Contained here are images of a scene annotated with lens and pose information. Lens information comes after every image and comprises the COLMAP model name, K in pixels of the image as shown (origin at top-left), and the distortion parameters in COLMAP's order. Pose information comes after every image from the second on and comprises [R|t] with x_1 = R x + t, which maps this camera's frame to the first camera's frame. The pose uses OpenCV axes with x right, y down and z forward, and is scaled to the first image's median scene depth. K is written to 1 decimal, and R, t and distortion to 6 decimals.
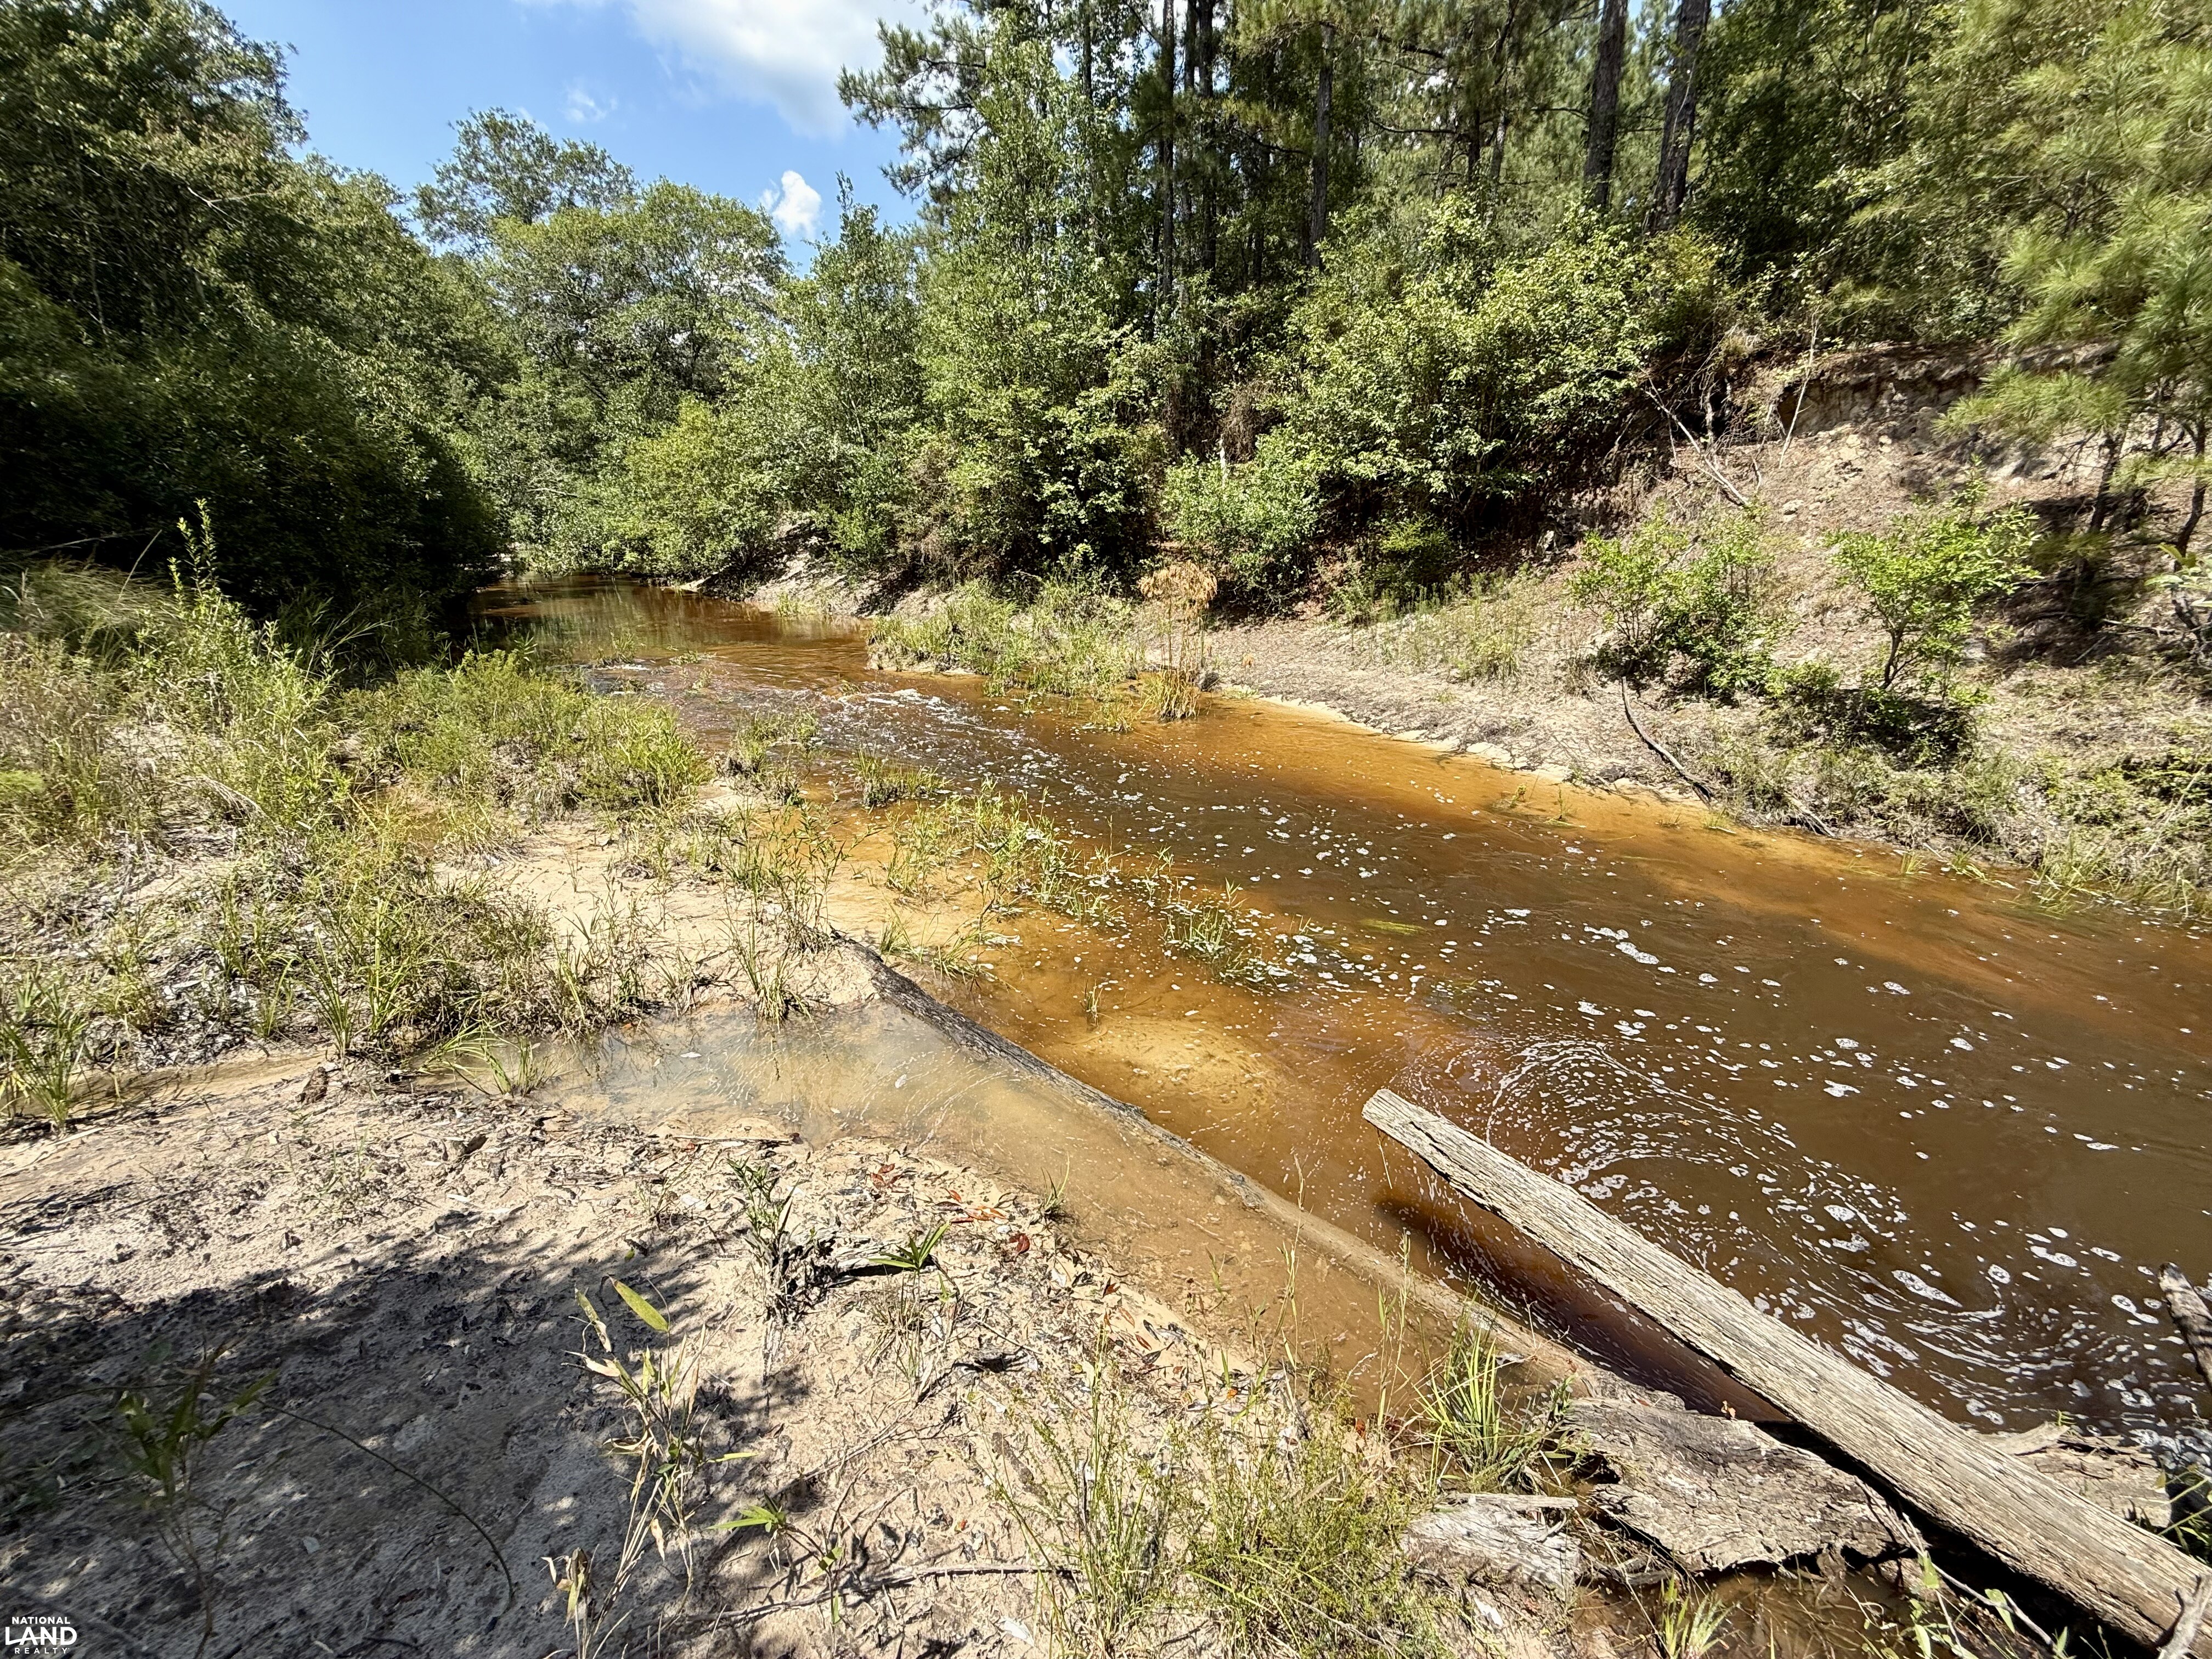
lens RADIAL K [[888.9, 0, 1102.5], [0, 888.9, 832.9], [0, 0, 1]] dist [0.000176, 0.000749]
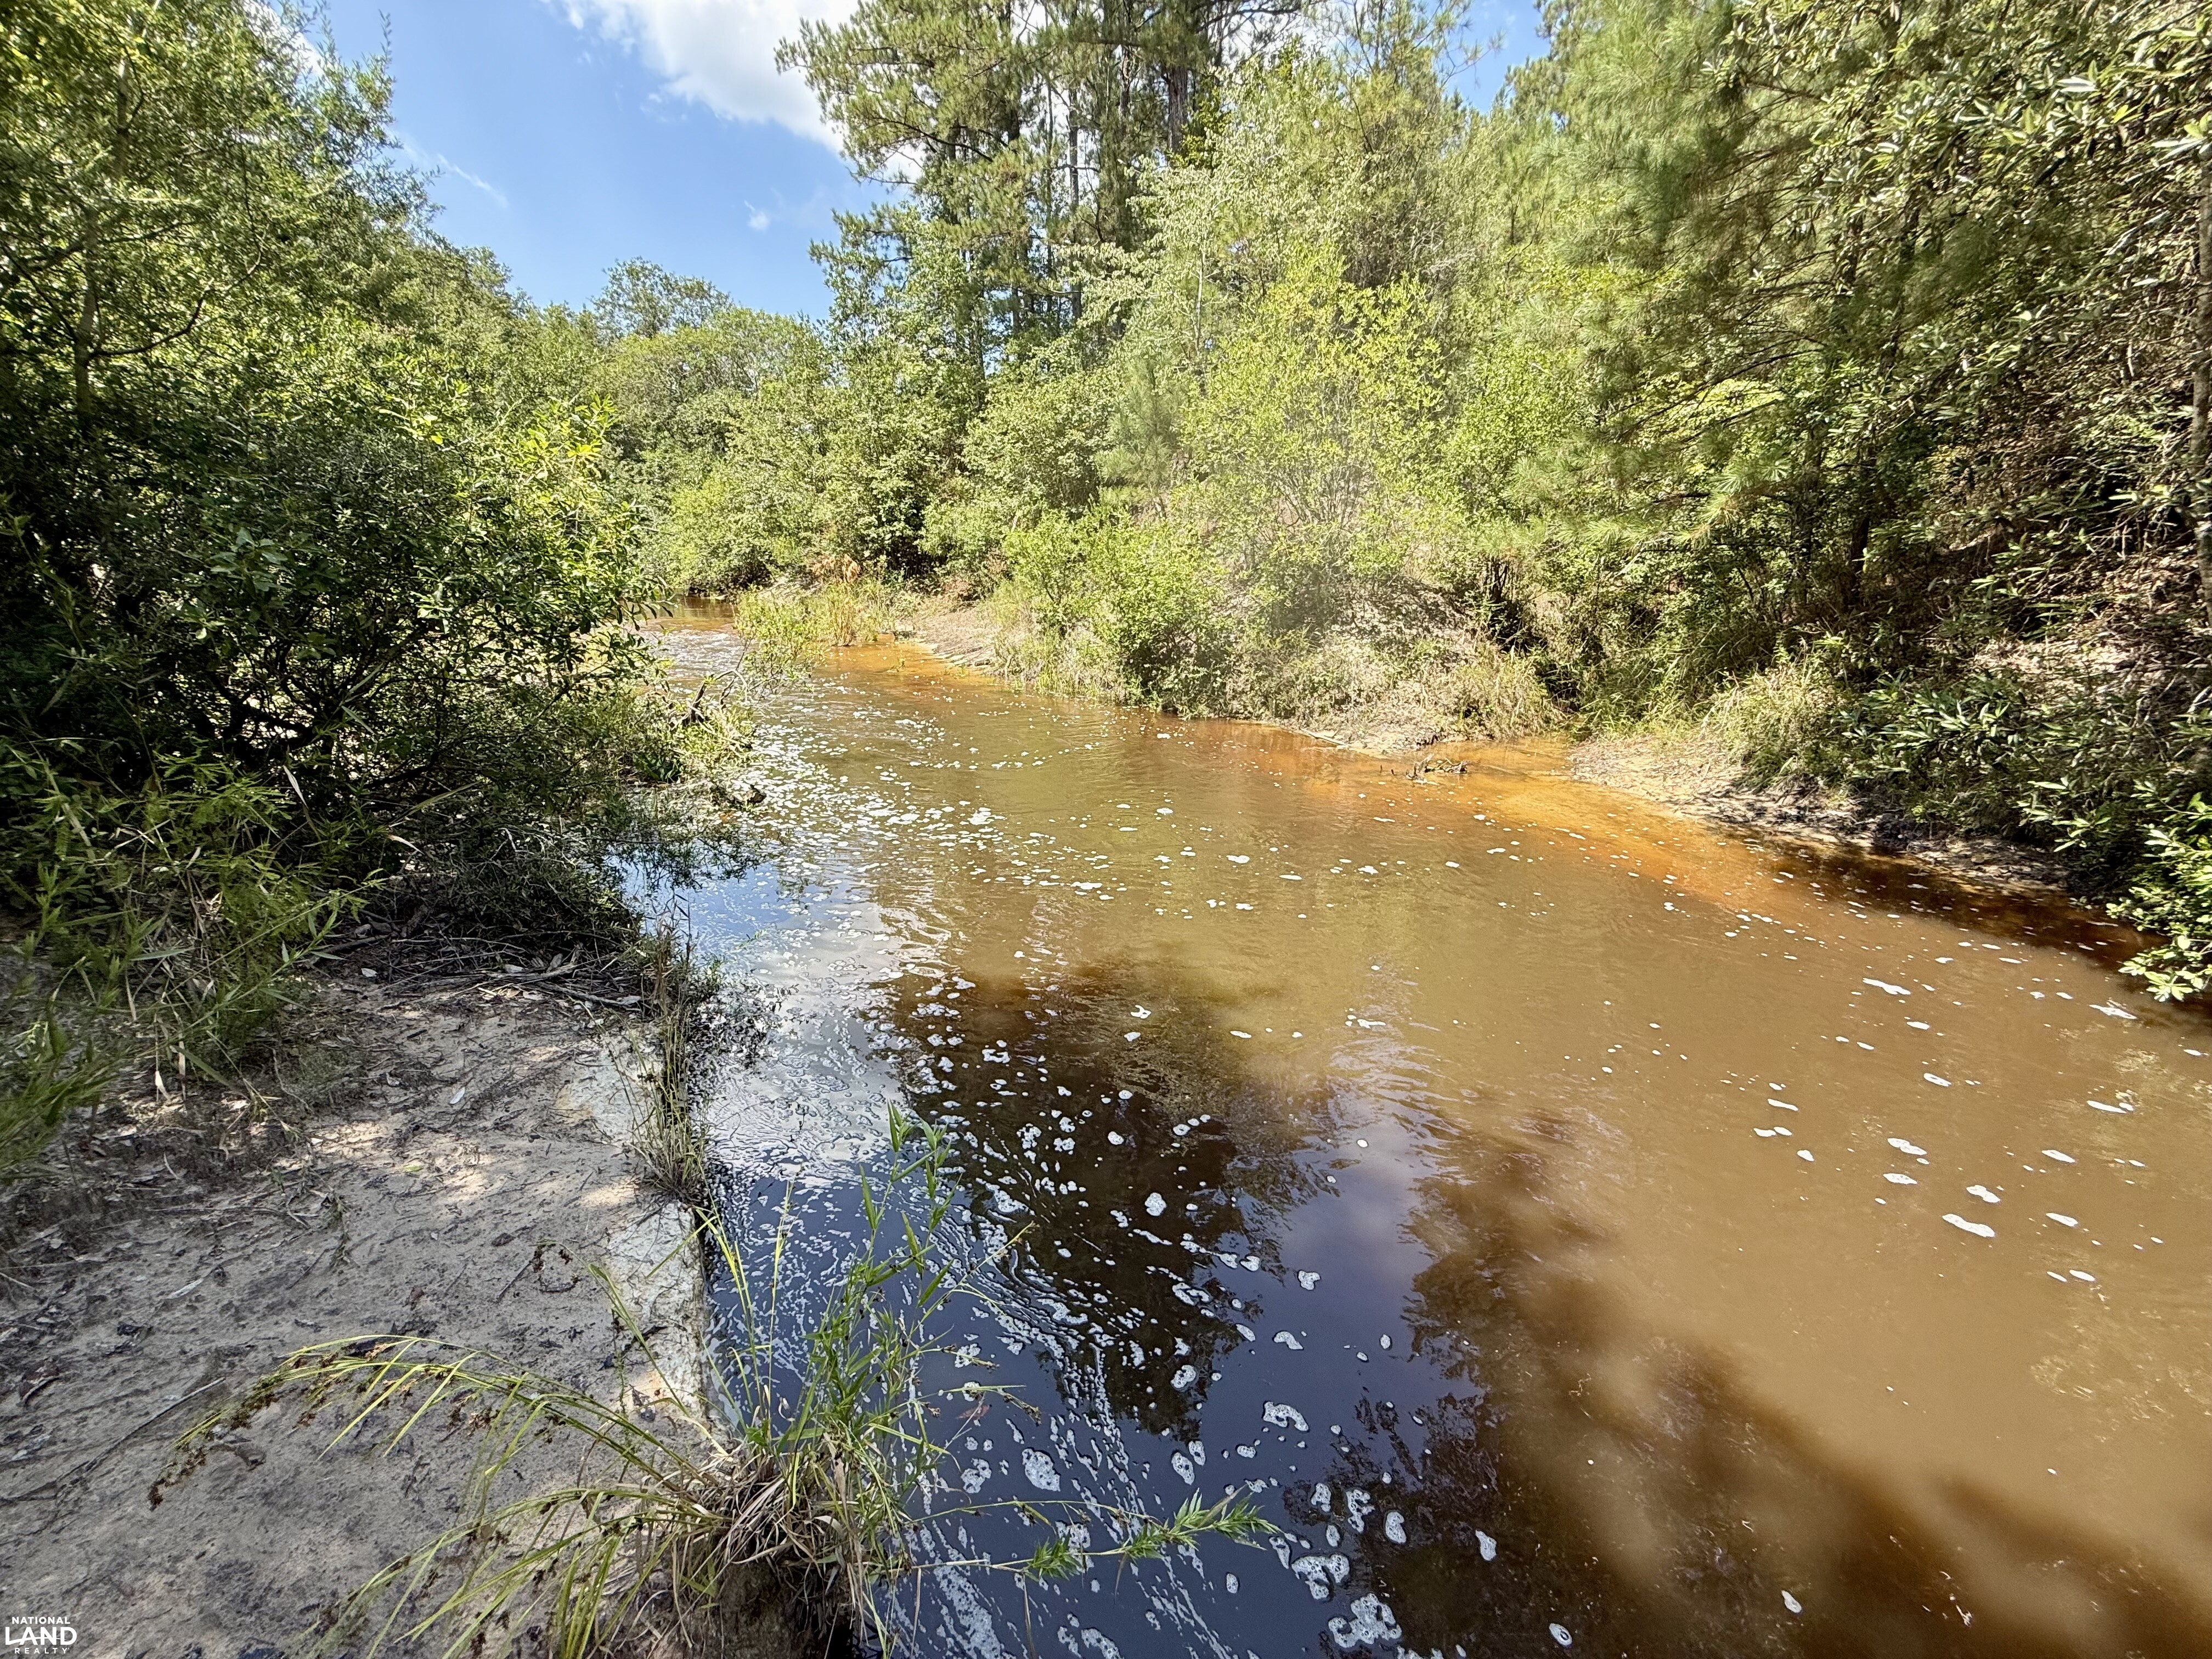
lens RADIAL K [[888.9, 0, 1106.8], [0, 888.9, 832.1], [0, 0, 1]] dist [0.000176, 0.000749]
pose [[0.986402, 0.060766, -0.152704, 0.674724], [-0.069370, 0.996253, -0.051653, 0.214187], [0.148993, 0.061544, 0.986921, -0.444810]]
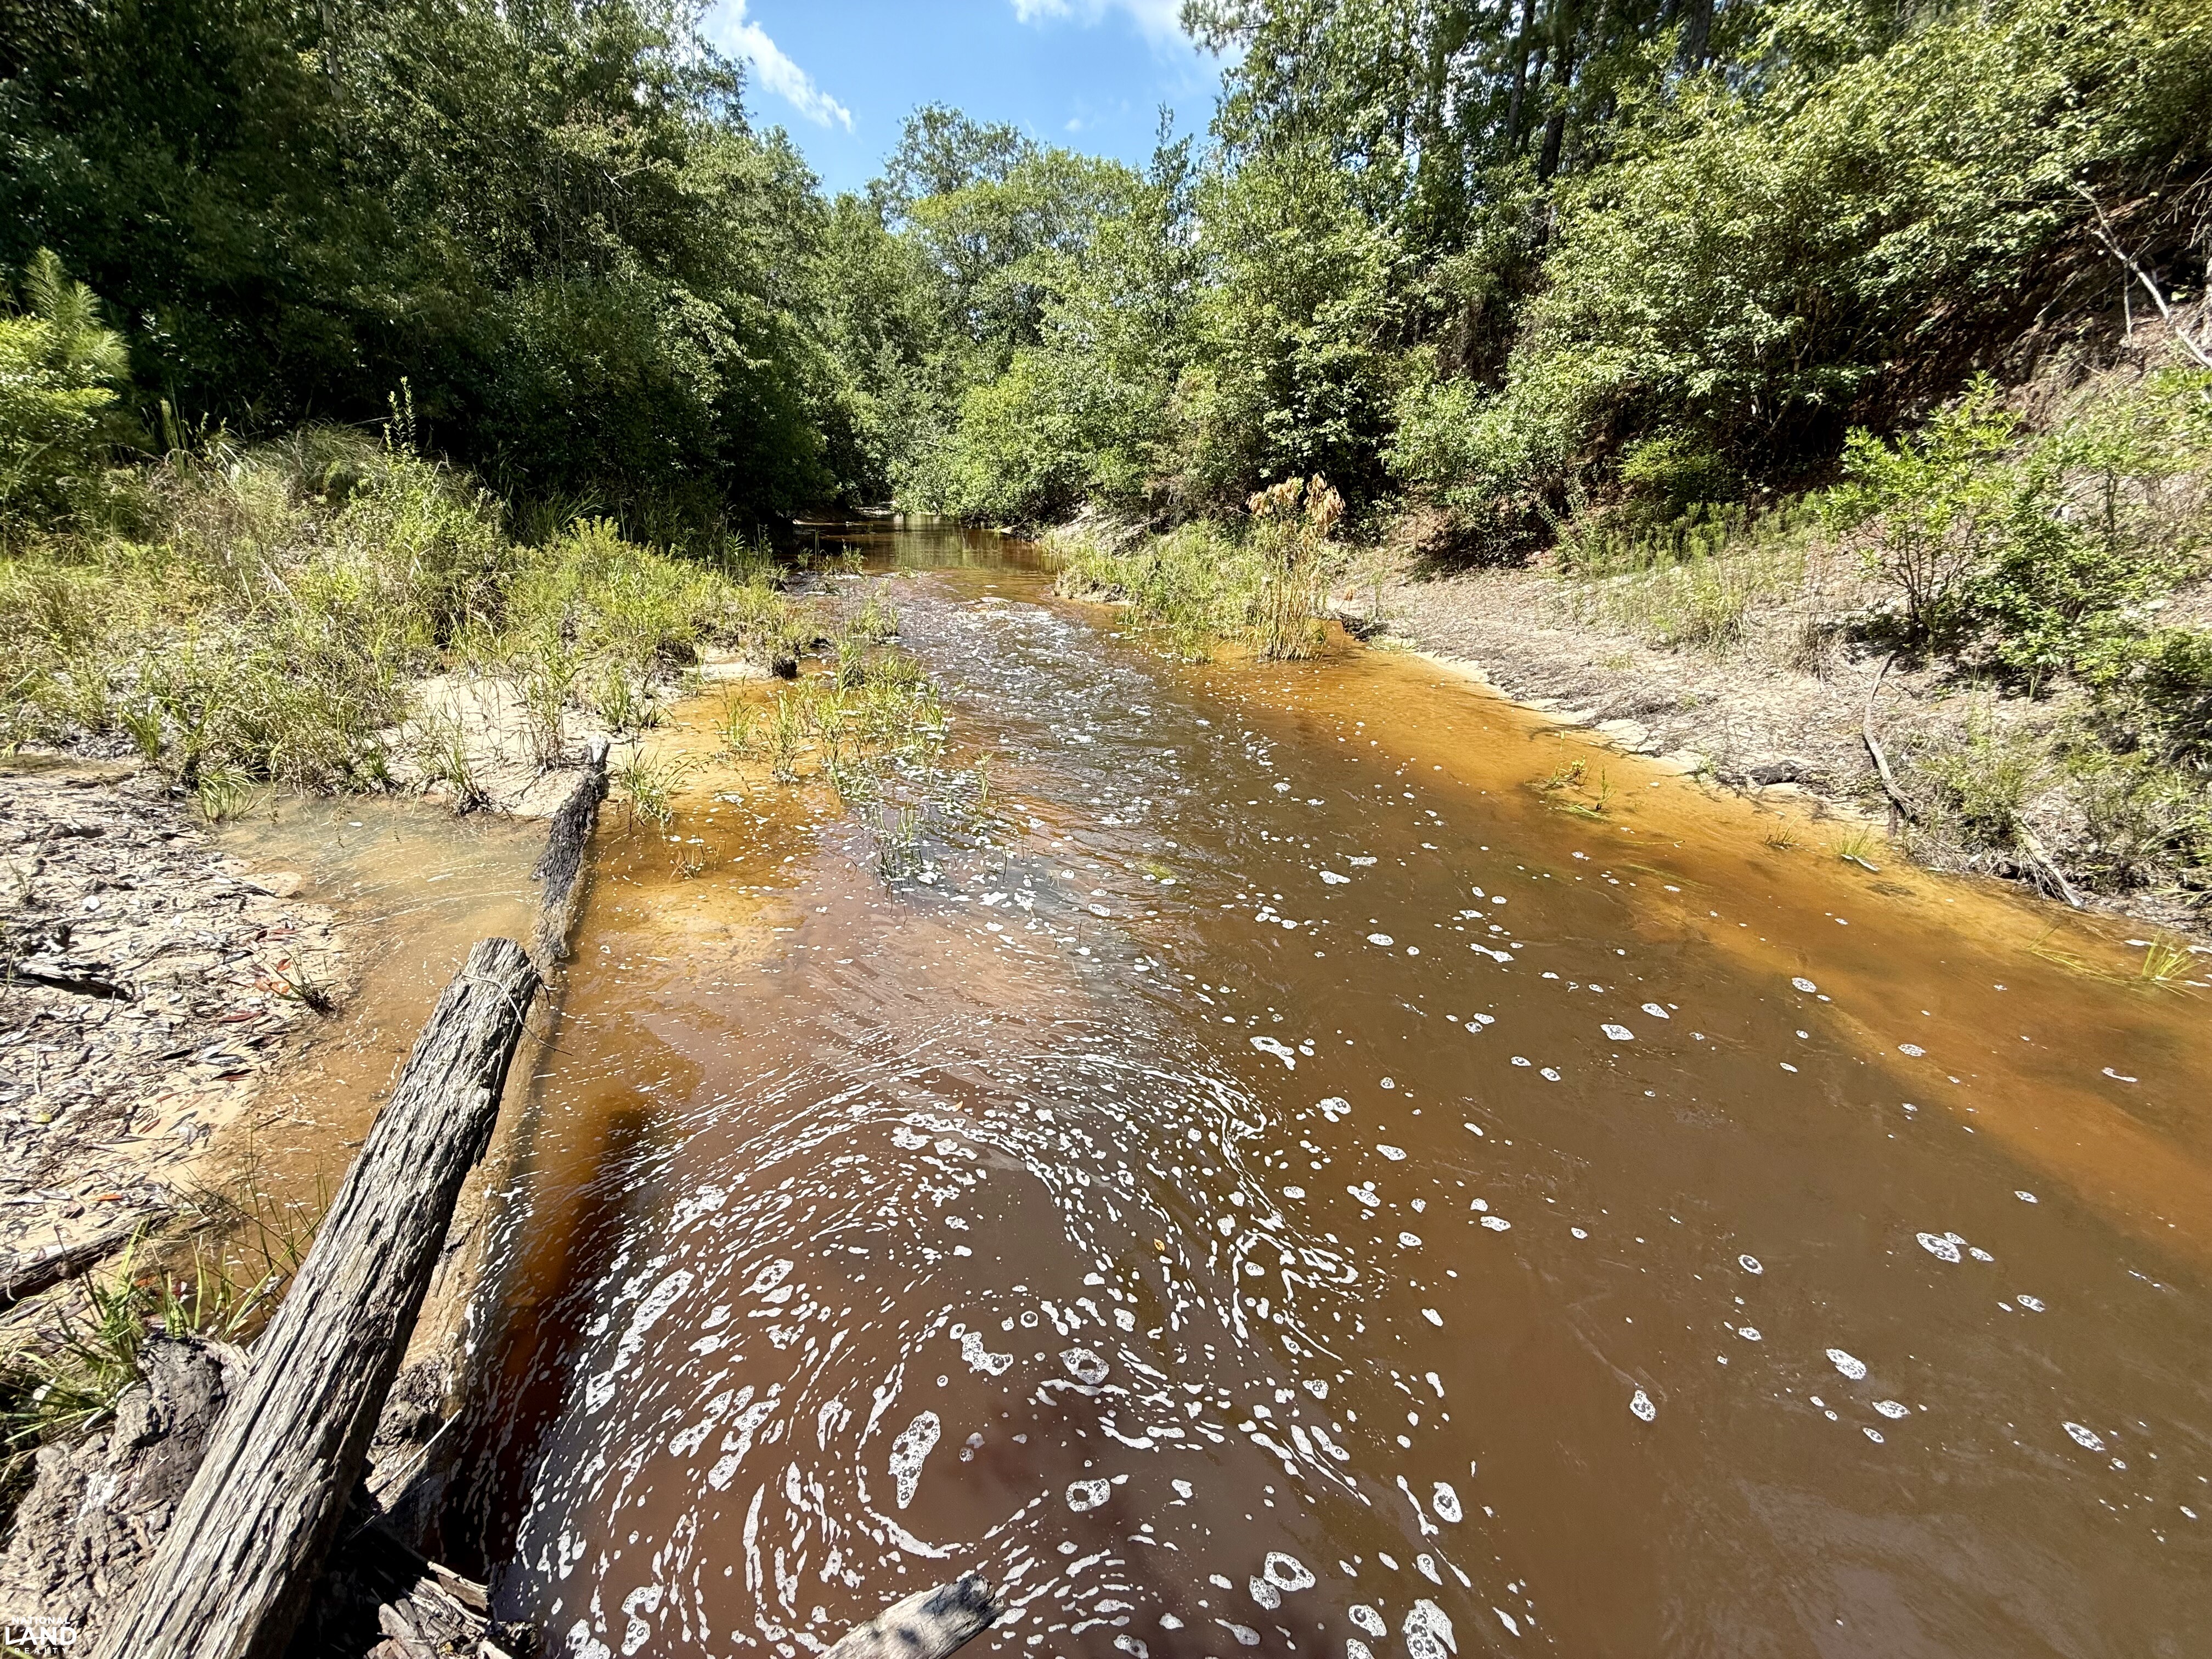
lens RADIAL K [[888.9, 0, 1098.9], [0, 888.9, 832.3], [0, 0, 1]] dist [0.000176, 0.000749]
pose [[0.908086, 0.172379, -0.381661, 0.221440], [-0.163834, 0.984951, 0.055048, 0.014746], [0.385407, 0.012540, 0.922662, 0.101758]]
